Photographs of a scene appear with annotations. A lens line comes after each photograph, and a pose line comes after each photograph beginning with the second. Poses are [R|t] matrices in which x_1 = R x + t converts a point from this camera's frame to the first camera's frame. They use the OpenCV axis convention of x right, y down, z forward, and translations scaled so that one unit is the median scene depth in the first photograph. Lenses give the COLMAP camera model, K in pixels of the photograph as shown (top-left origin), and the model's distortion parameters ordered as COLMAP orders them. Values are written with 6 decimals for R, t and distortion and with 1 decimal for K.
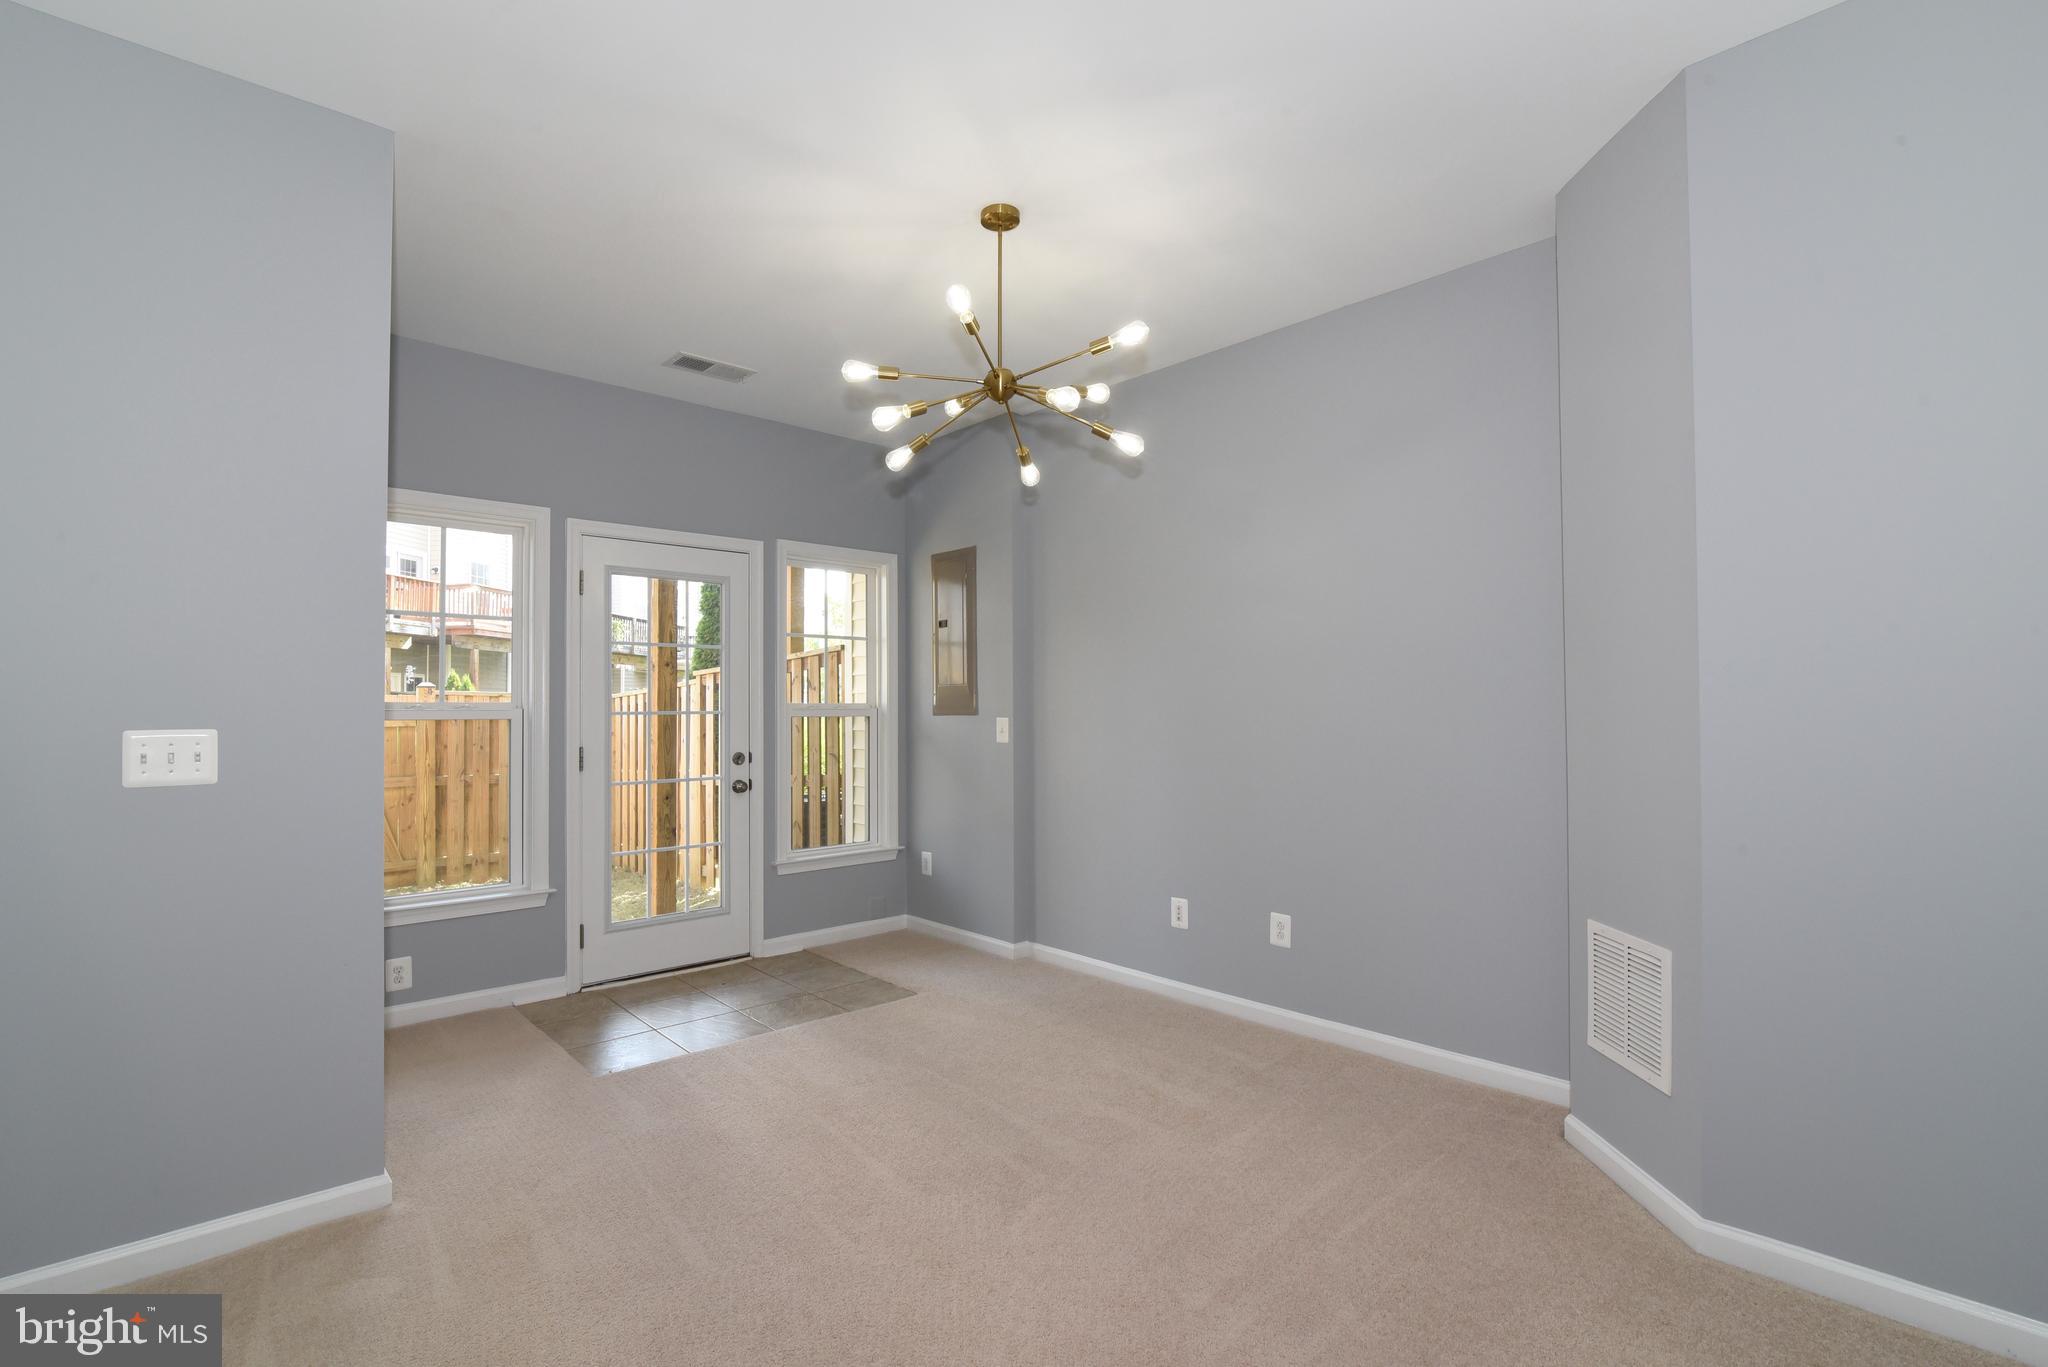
lens RADIAL K [[933.7, 0, 1020.3], [0, 933.7, 697.2], [0, 0, 1]] dist [-0.019794, 0.001556]
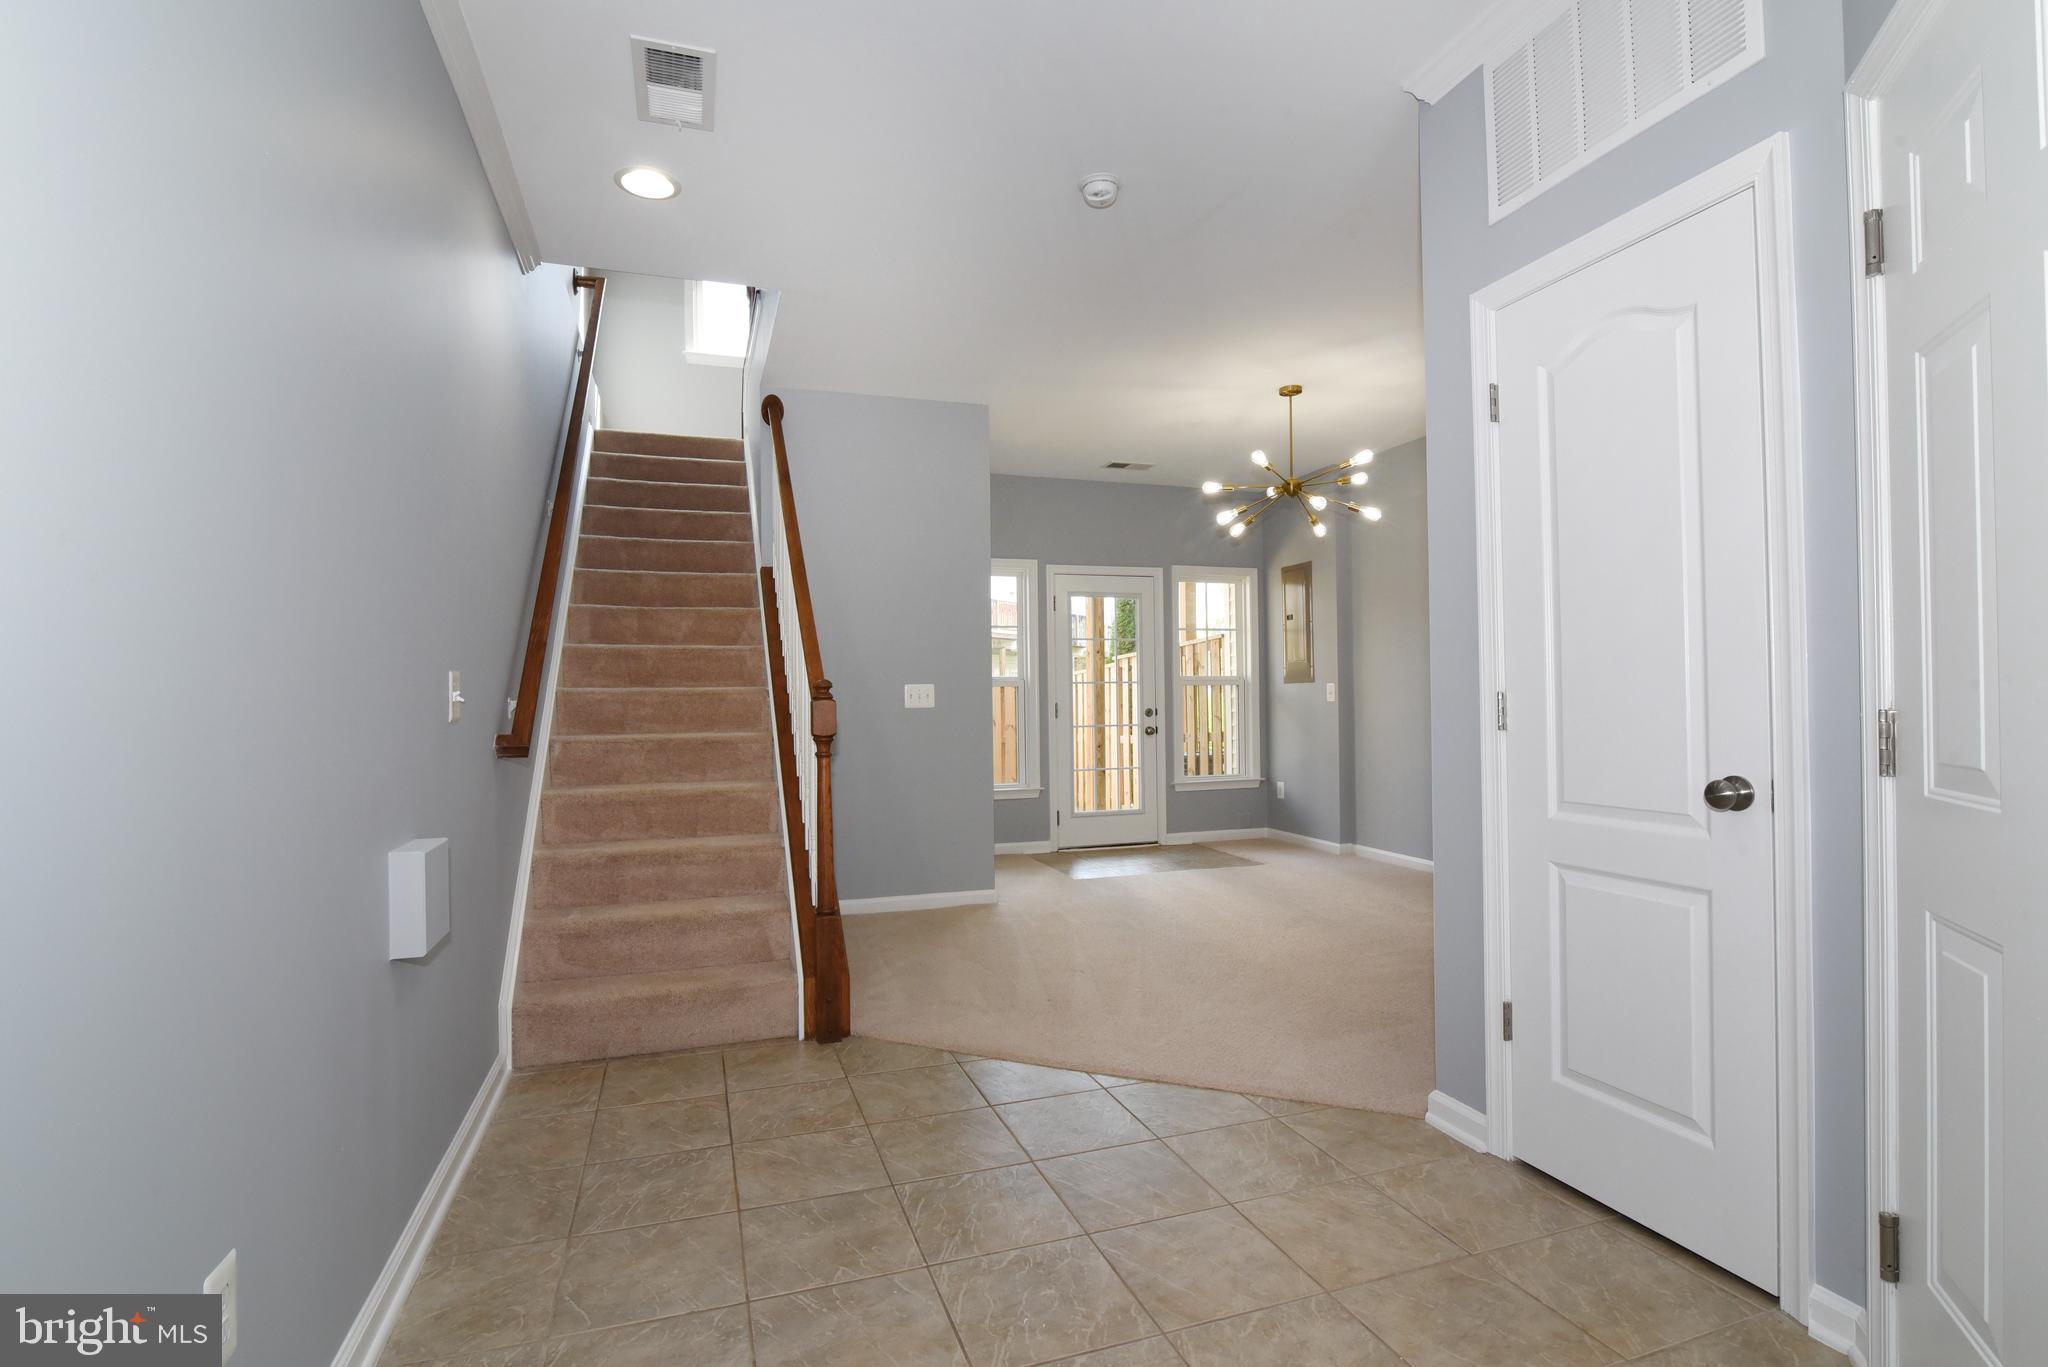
lens RADIAL K [[990.8, 0, 1024.0], [0, 990.8, 683.5], [0, 0, 1]] dist [-0.000599, -0.000021]
pose [[0.915875, -0.013629, -0.401232, 0.152551], [0.013905, 0.999901, -0.002225, 0.018369], [0.401223, -0.003541, 0.915974, -0.535213]]
